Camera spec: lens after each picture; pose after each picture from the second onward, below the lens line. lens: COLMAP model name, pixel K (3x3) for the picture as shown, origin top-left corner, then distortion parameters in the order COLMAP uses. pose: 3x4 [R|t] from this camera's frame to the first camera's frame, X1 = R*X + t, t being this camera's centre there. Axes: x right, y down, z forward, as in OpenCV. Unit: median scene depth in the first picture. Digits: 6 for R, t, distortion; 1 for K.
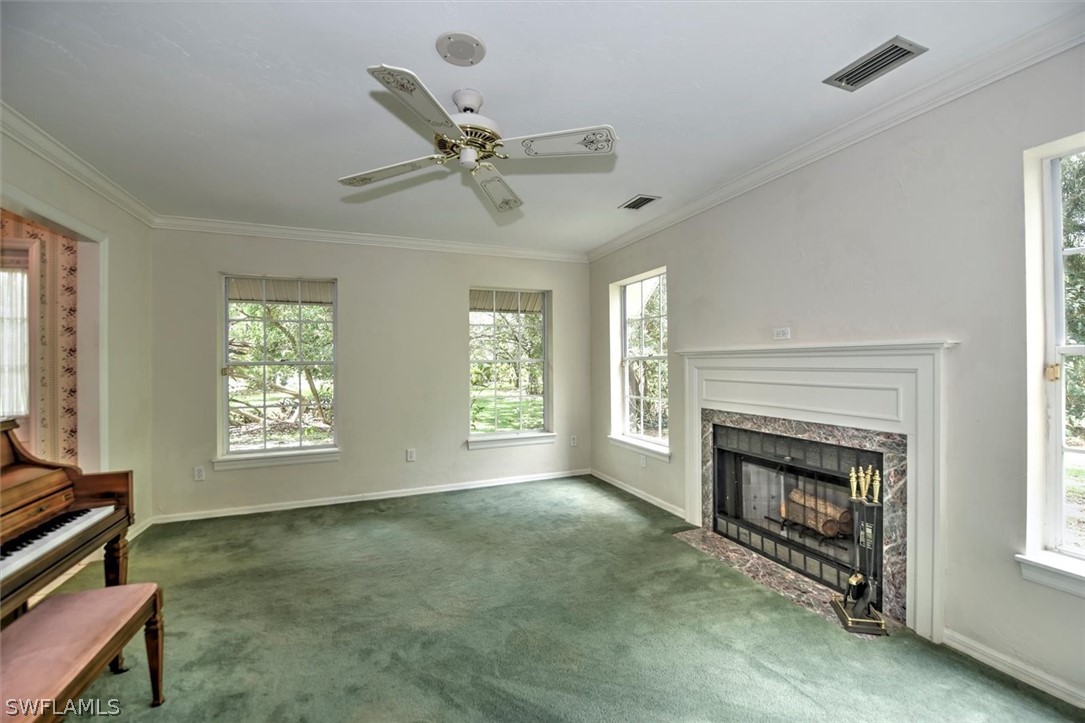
lens RADIAL K [[439.4, 0, 538.7], [0, 439.4, 362.8], [0, 0, 1]] dist [-0.010572, -0.001205]
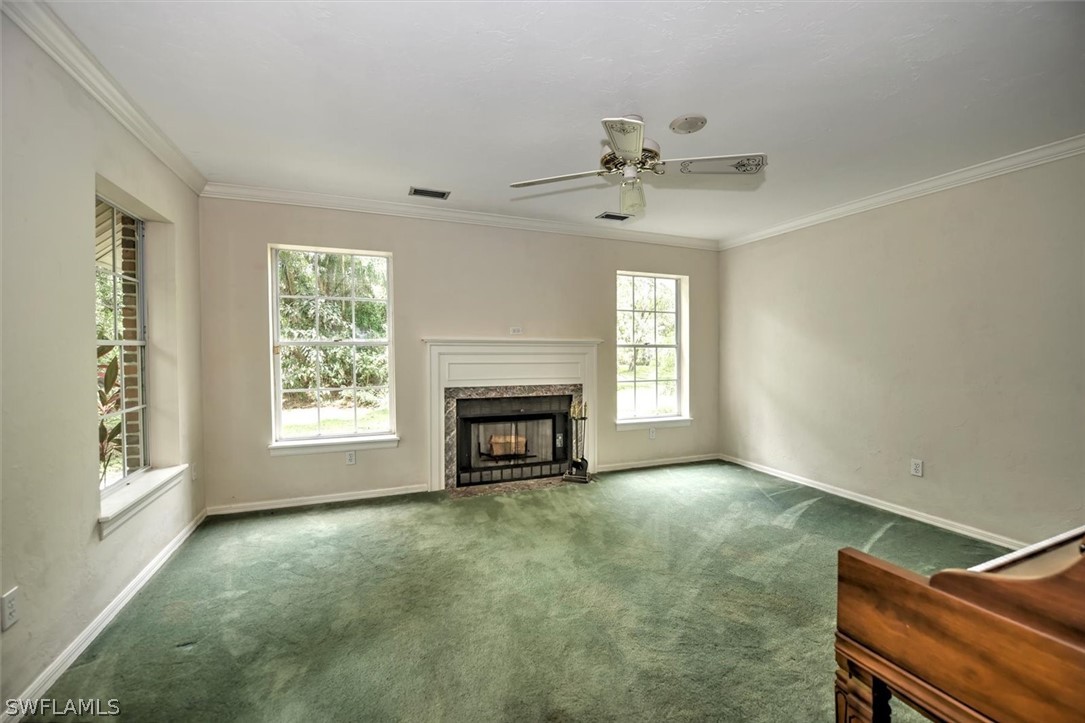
lens RADIAL K [[439.4, 0, 539.3], [0, 439.4, 358.9], [0, 0, 1]] dist [-0.010572, -0.001205]
pose [[0.003072, -0.014241, 0.999894, -0.831257], [-0.002553, 0.999895, 0.014249, 0.009228], [-0.999992, -0.002597, 0.003035, 0.774635]]
